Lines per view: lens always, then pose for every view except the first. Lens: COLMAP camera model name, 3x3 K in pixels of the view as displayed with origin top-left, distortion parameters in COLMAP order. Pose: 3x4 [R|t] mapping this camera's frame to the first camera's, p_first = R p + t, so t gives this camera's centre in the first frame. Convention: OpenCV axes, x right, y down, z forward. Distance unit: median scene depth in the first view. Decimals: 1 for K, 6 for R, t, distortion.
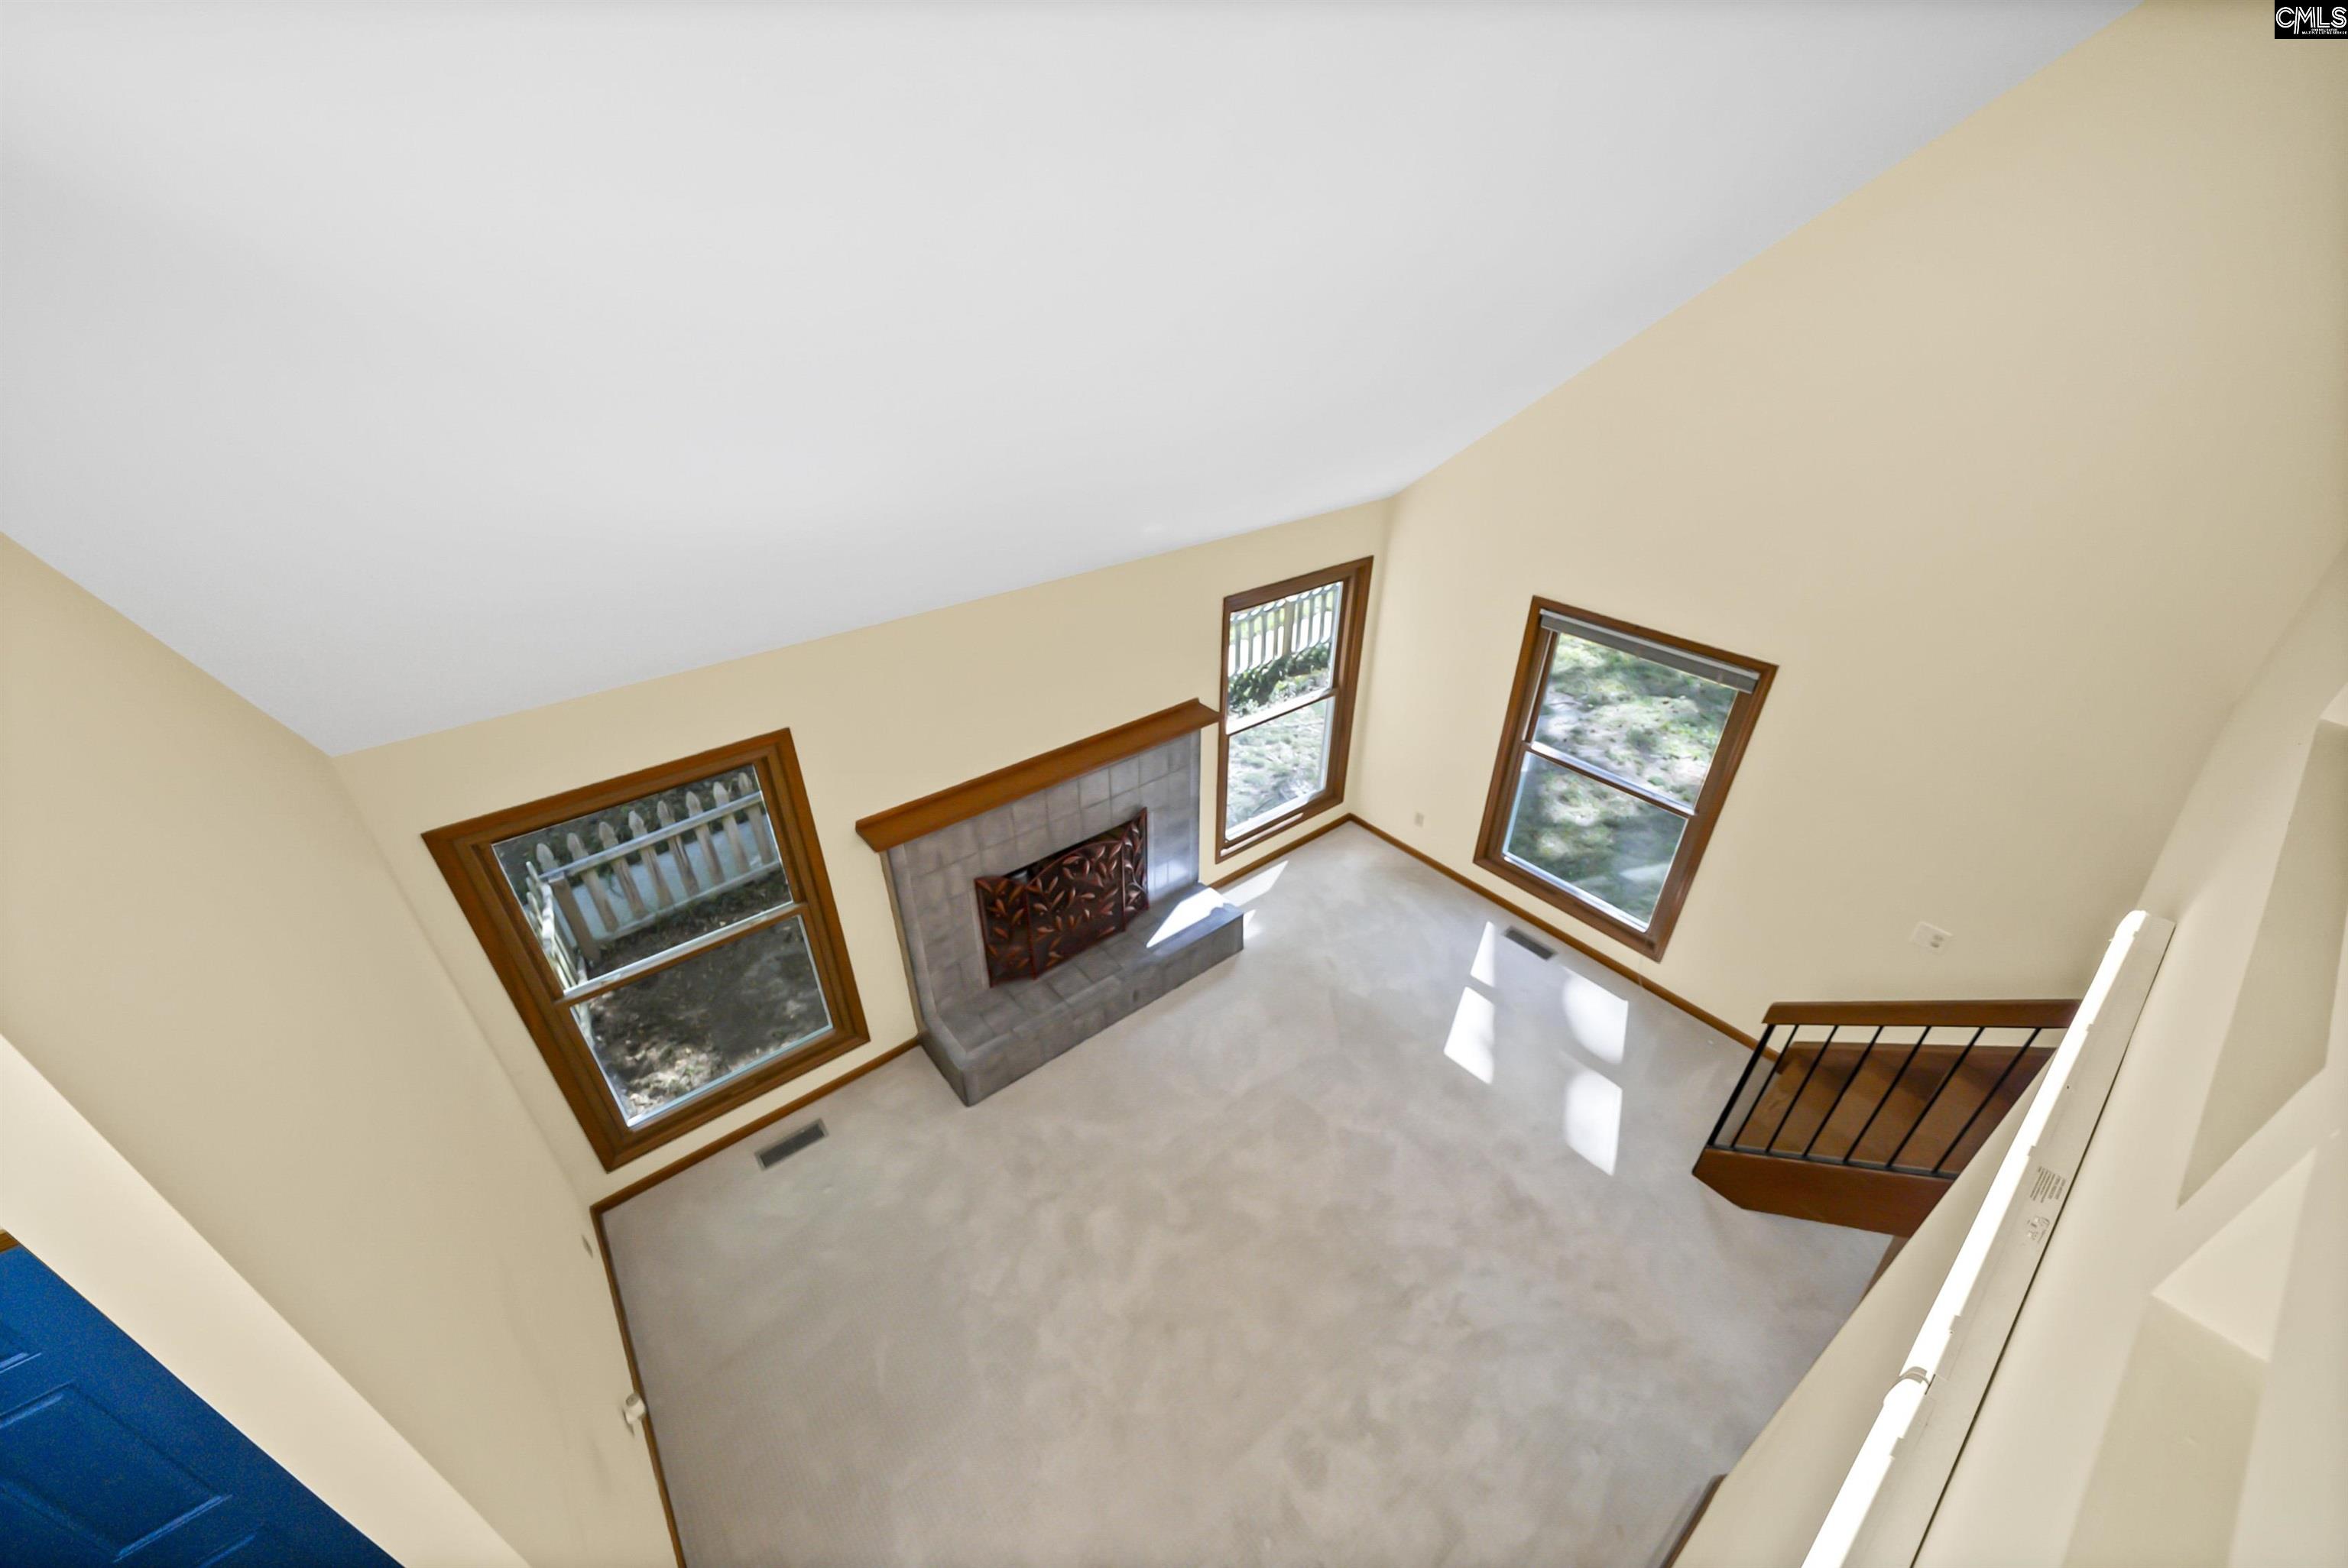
lens RADIAL K [[876.3, 0, 1174.0], [0, 876.3, 784.0], [0, 0, 1]] dist [0.001008, 0.000016]
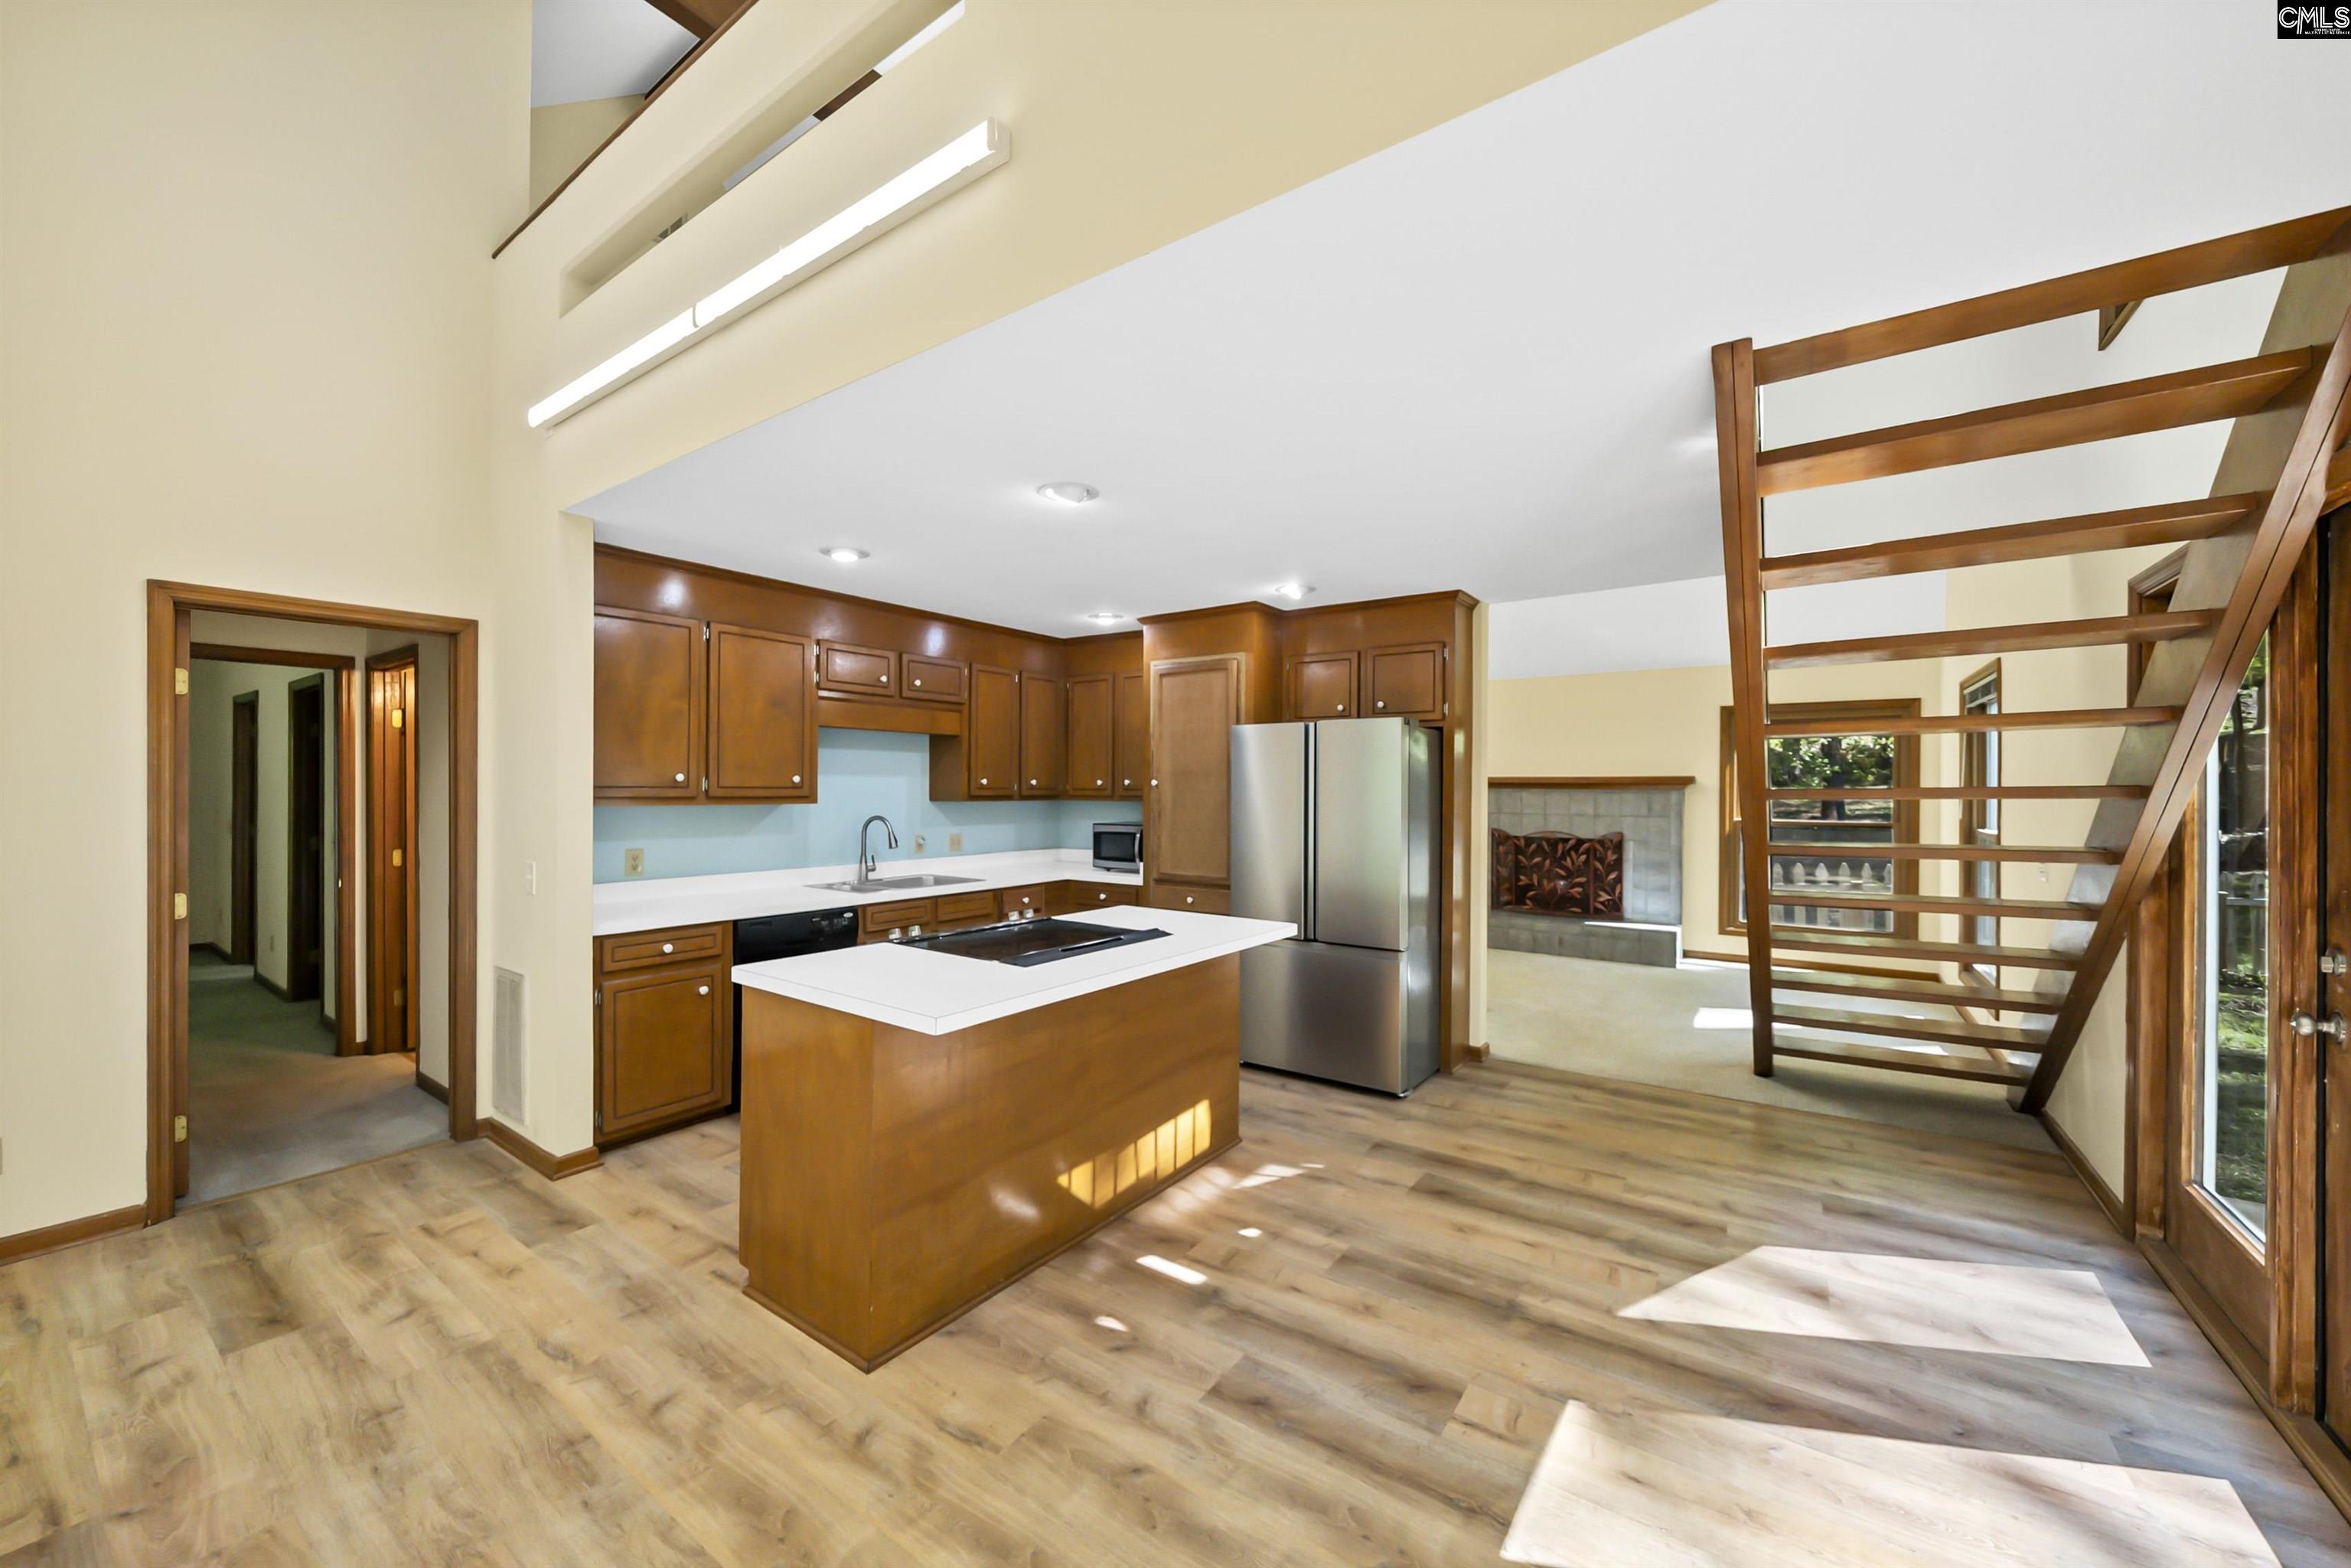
lens RADIAL K [[877.5, 0, 1175.5], [0, 877.5, 784.0], [0, 0, 1]] dist [0.001008, 0.000016]
pose [[0.281040, -0.000333, -0.959696, 1.267057], [-0.504425, 0.850675, -0.148012, 0.598589], [0.816438, 0.525692, 0.238906, -0.017355]]
